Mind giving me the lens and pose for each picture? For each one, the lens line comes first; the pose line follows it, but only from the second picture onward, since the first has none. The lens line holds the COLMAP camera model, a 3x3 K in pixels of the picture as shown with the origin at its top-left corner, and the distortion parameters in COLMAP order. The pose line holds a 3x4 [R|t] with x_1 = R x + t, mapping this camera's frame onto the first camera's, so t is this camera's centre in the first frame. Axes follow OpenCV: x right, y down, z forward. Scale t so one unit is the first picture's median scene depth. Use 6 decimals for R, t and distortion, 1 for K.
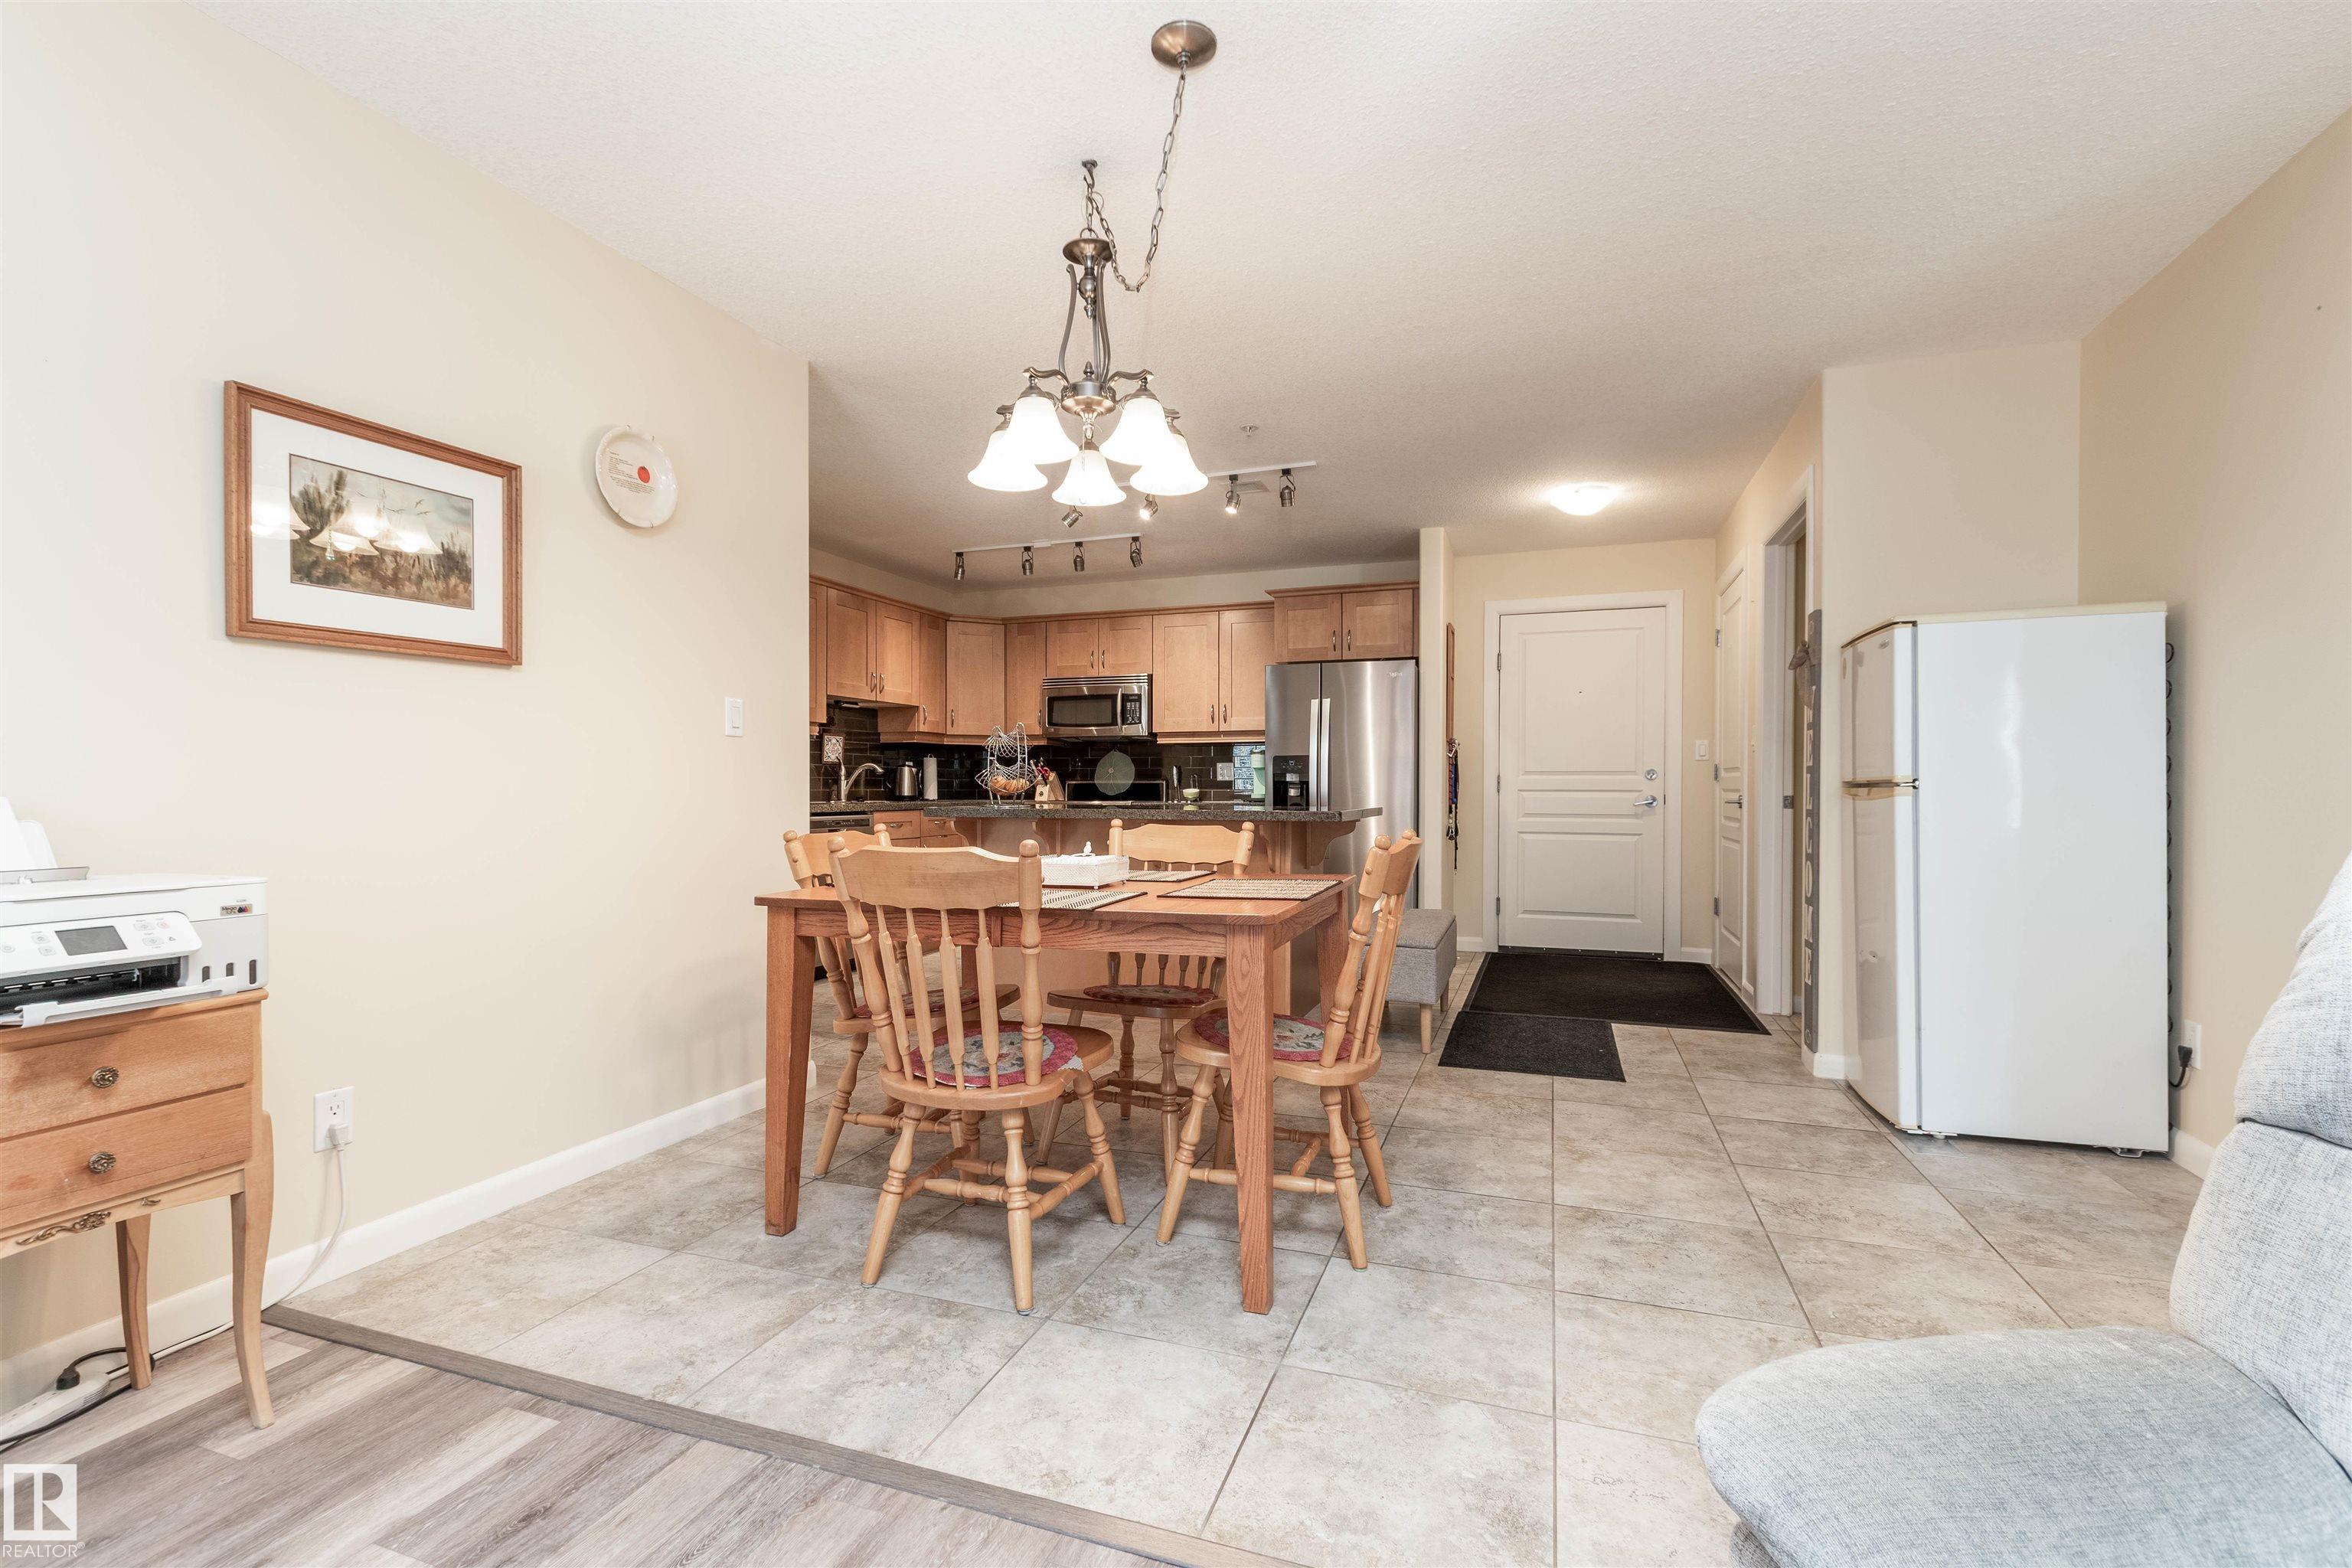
lens RADIAL K [[1045.8, 0, 1171.1], [0, 1045.8, 802.0], [0, 0, 1]] dist [0.008899, -0.003951]
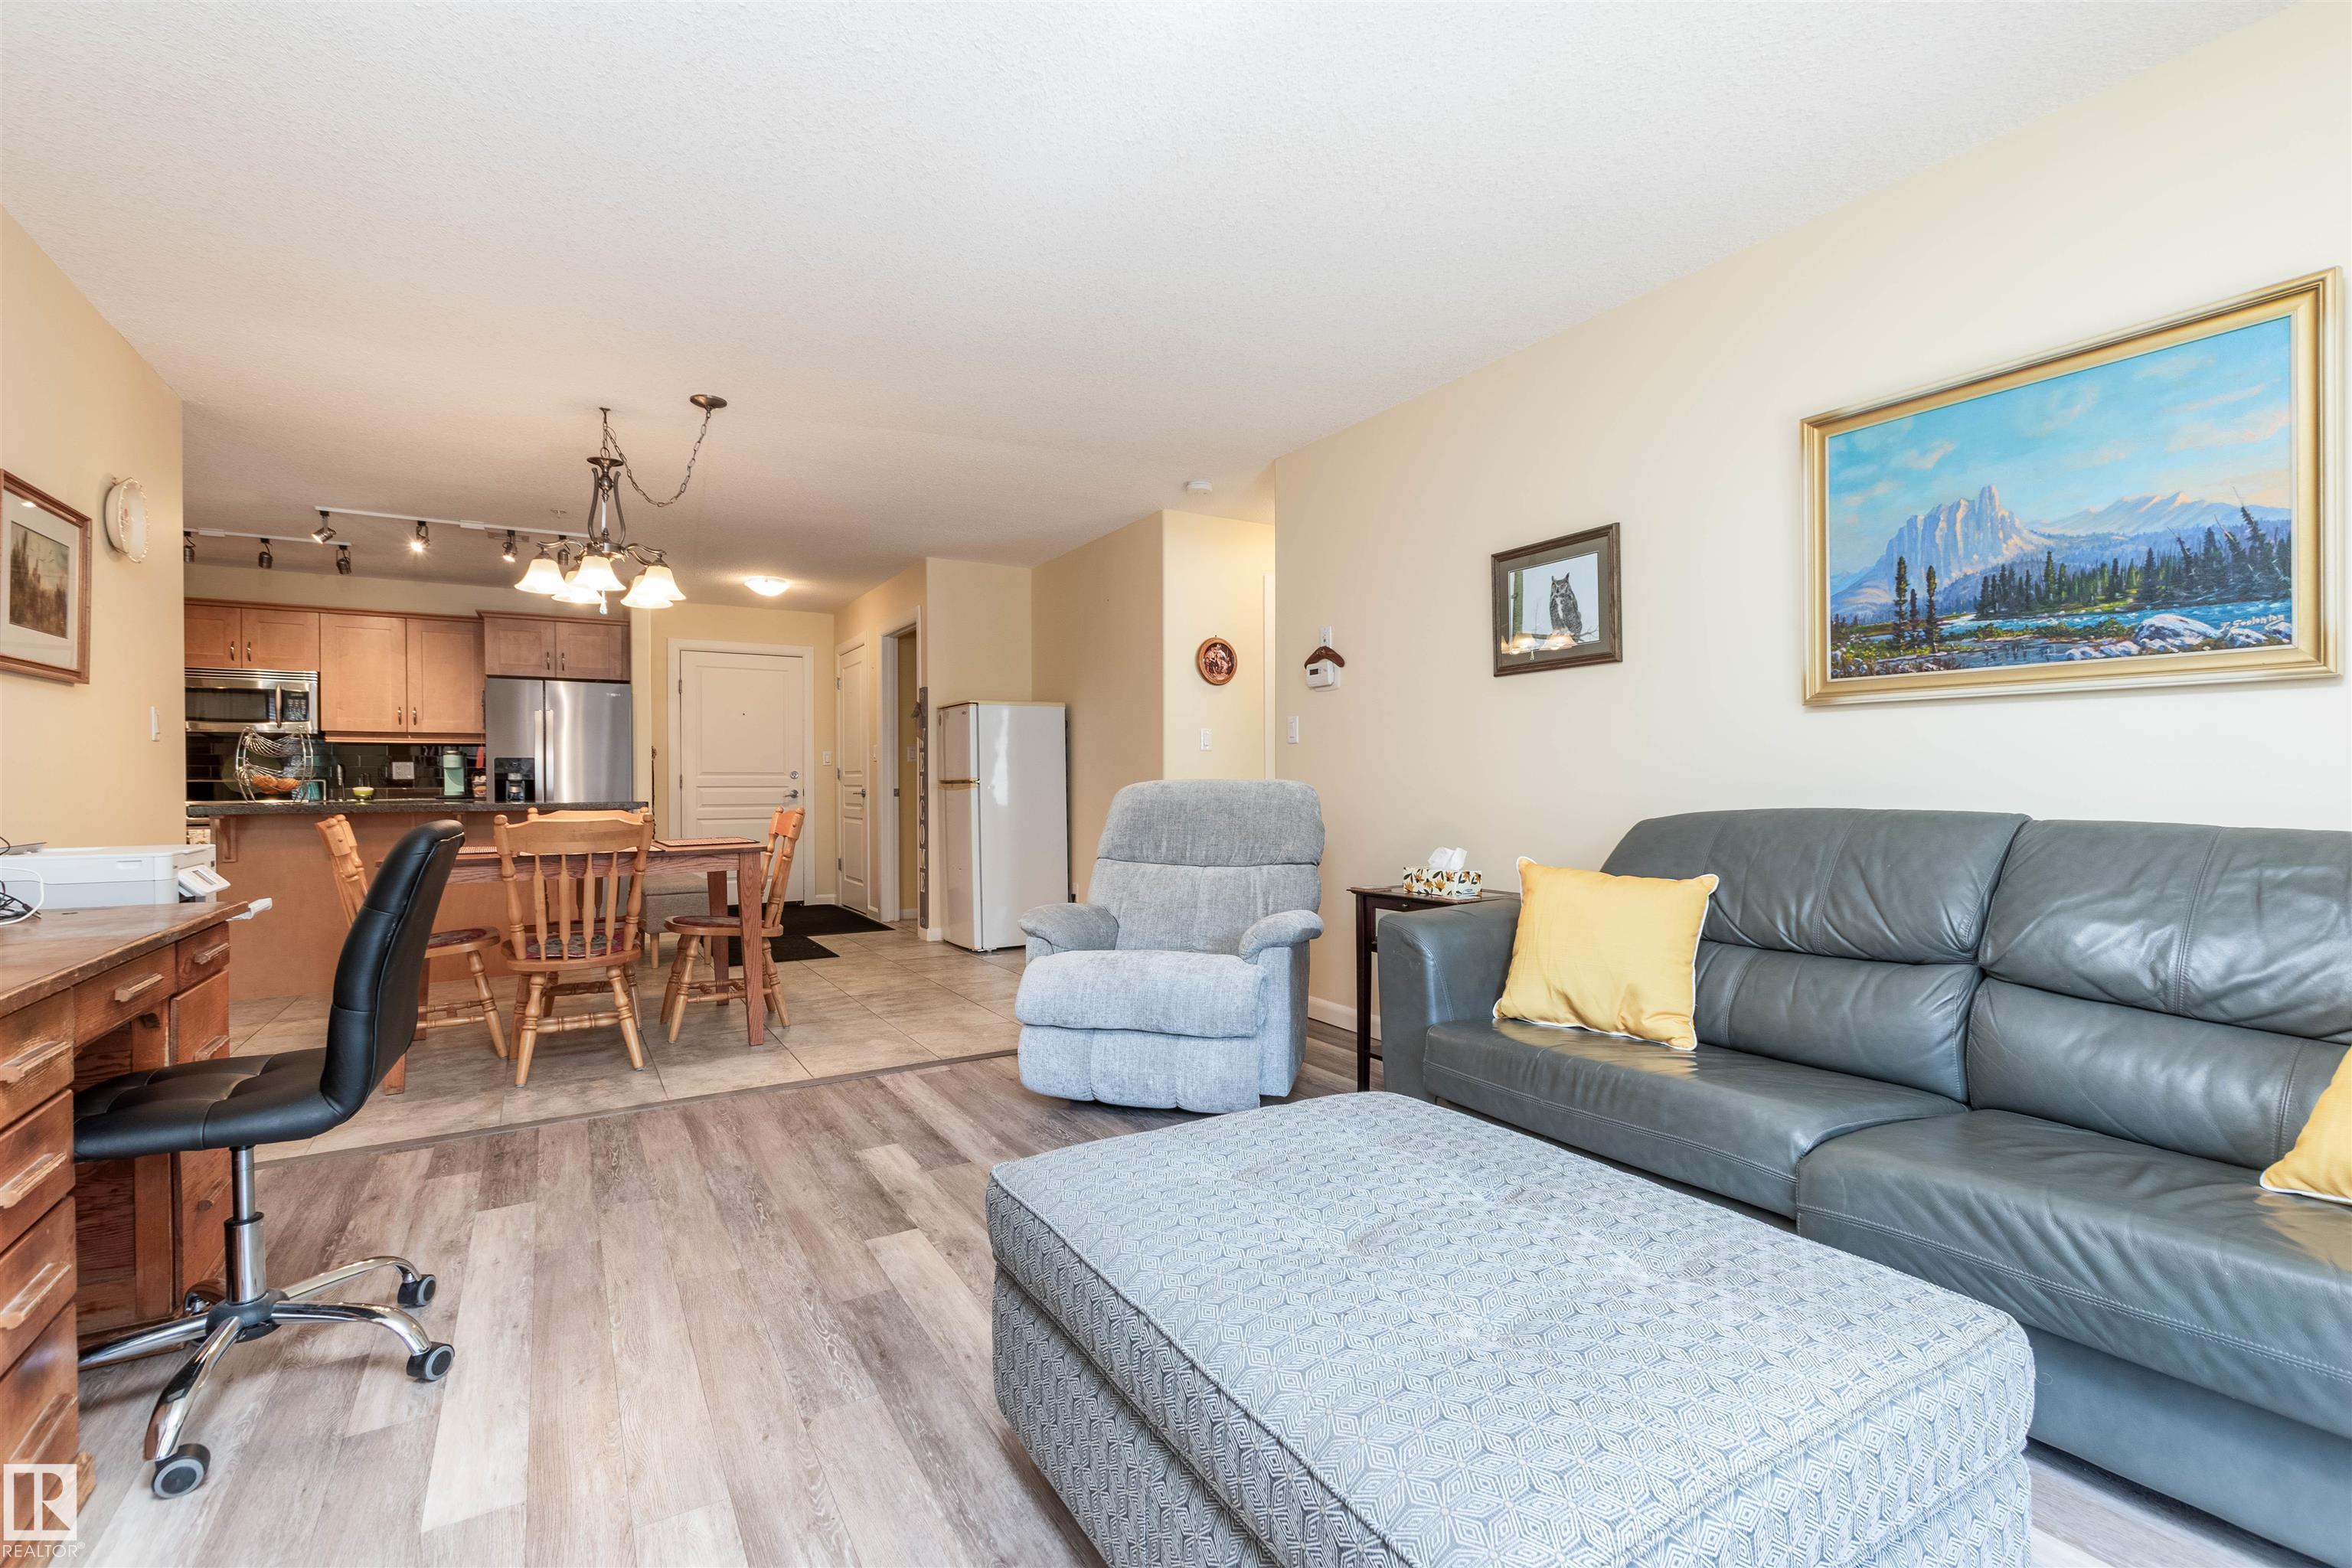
lens RADIAL K [[1045.8, 0, 1171.1], [0, 1045.8, 784.4], [0, 0, 1]] dist [0.008899, -0.003951]
pose [[0.631578, -0.003696, 0.775304, -0.532663], [0.014280, 0.999874, -0.006866, 0.006132], [-0.775181, 0.015407, 0.631551, -0.487426]]
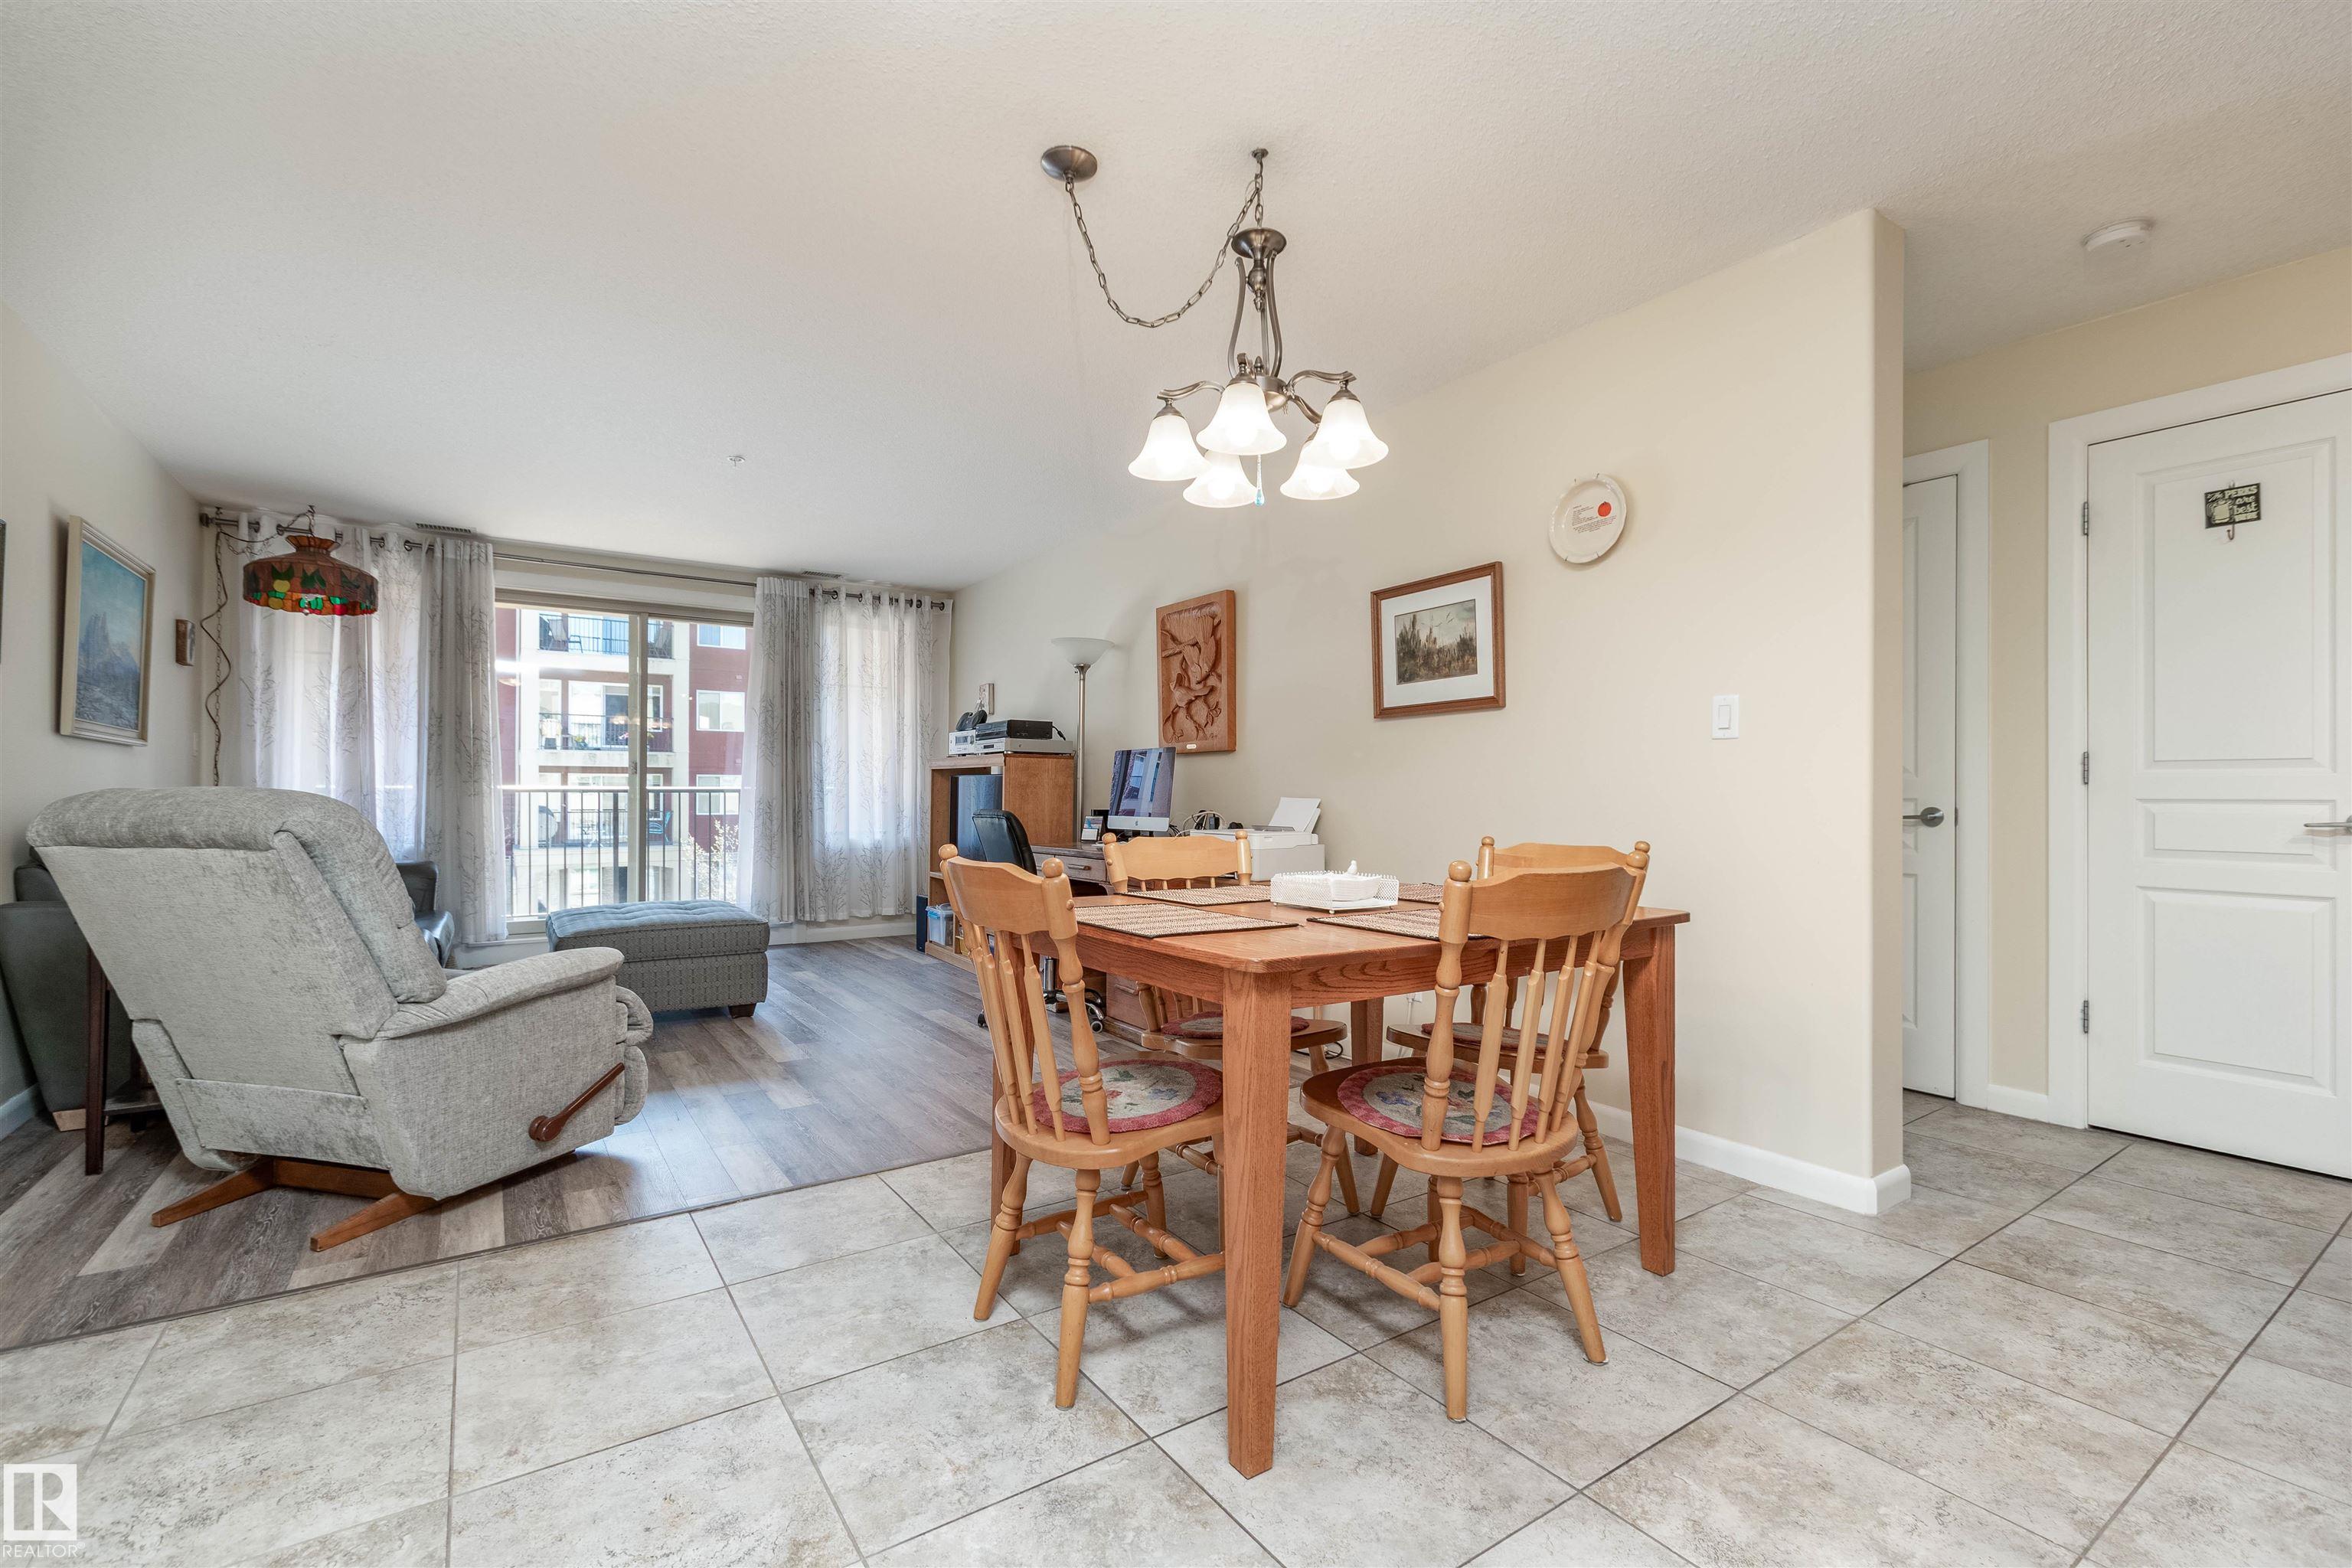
lens RADIAL K [[1045.8, 0, 1195.1], [0, 1045.8, 785.3], [0, 0, 1]] dist [0.008899, -0.003951]
pose [[-0.579522, -0.007884, -0.814918, 0.497309], [-0.013571, 0.999908, -0.000023, -0.014982], [0.814843, 0.011046, -0.579576, 1.015461]]
